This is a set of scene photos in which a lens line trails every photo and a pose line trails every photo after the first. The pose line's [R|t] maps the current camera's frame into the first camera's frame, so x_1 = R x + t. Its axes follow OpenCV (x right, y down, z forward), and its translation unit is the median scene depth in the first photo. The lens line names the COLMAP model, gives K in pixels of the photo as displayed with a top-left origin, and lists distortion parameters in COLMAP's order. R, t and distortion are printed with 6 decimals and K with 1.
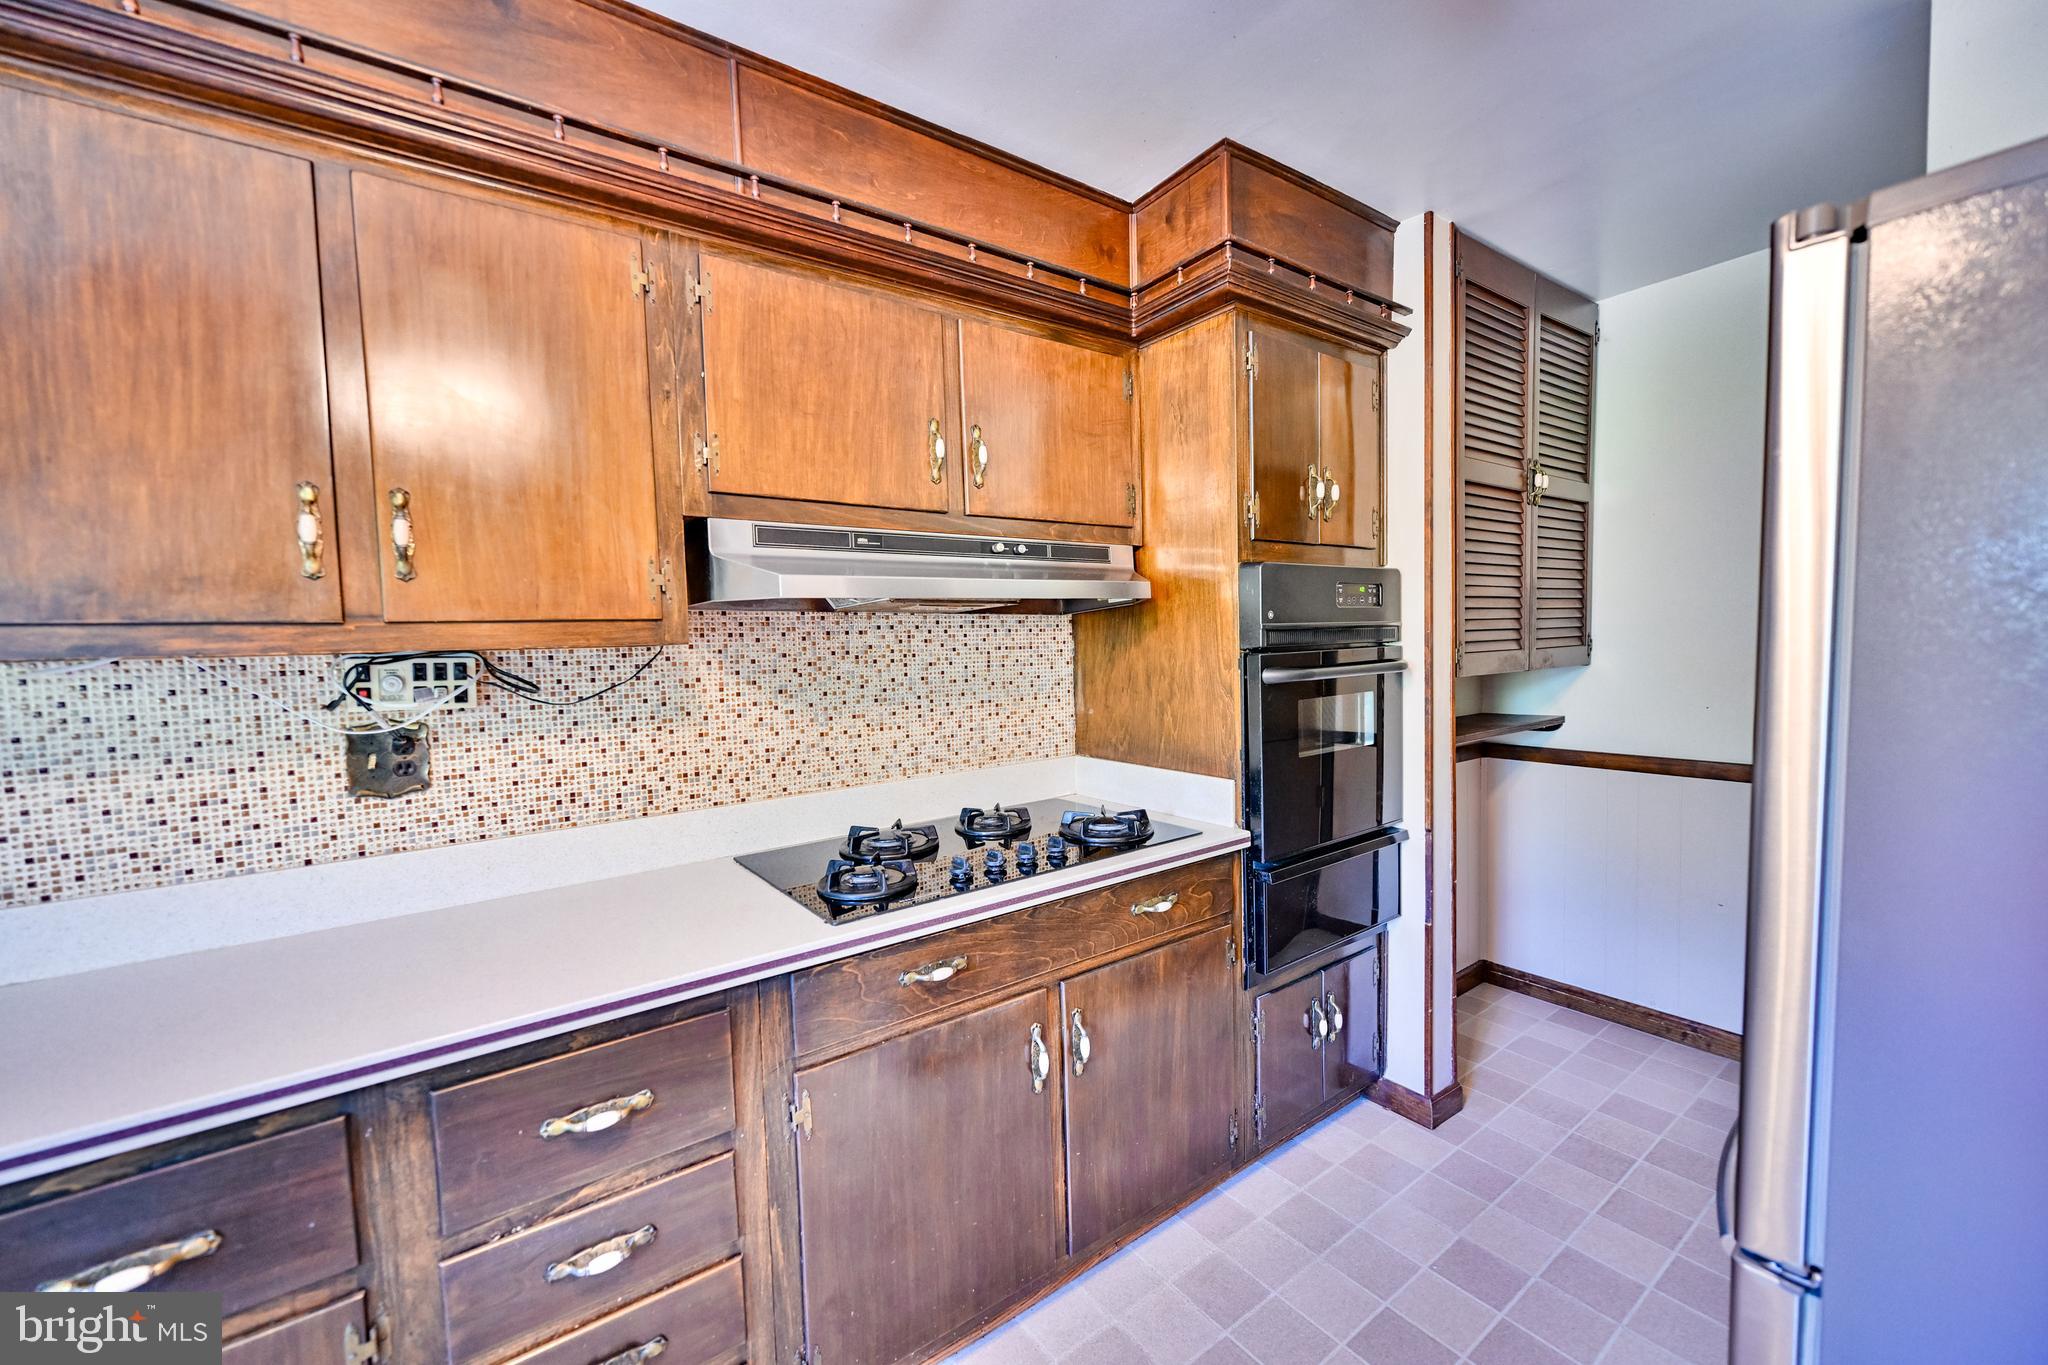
lens RADIAL K [[810.5, 0, 1024.3], [0, 810.5, 687.0], [0, 0, 1]] dist [0.000050, 0.000484]
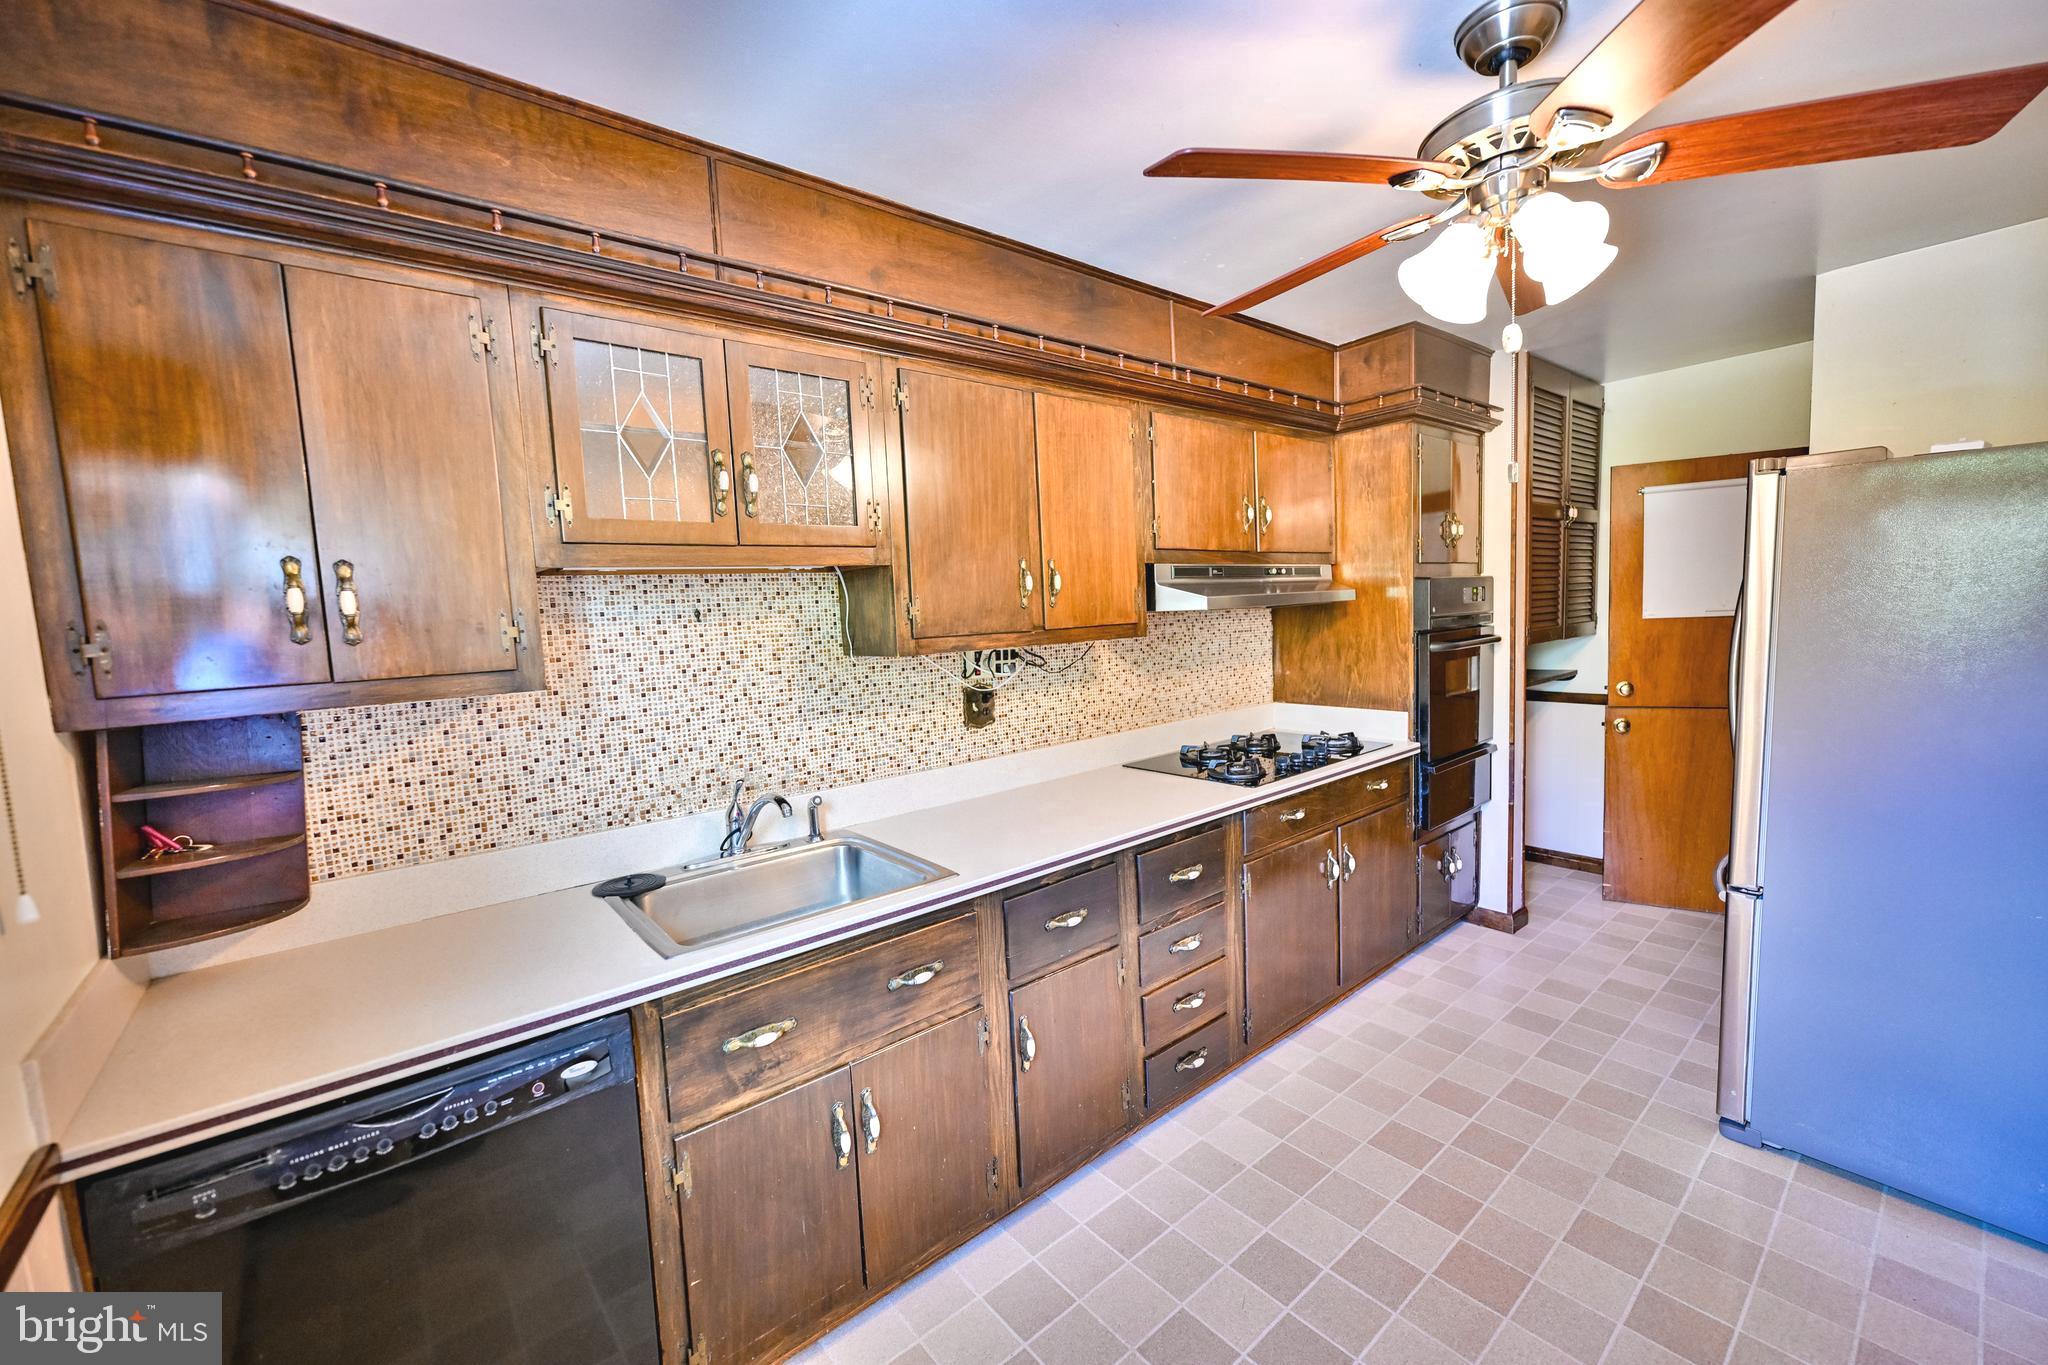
lens RADIAL K [[810.5, 0, 1023.4], [0, 810.5, 681.9], [0, 0, 1]] dist [0.000050, 0.000484]
pose [[0.997814, -0.020854, 0.062706, -0.601228], [0.018876, 0.999311, 0.031967, -0.011684], [-0.063330, -0.030714, 0.997520, -0.556432]]
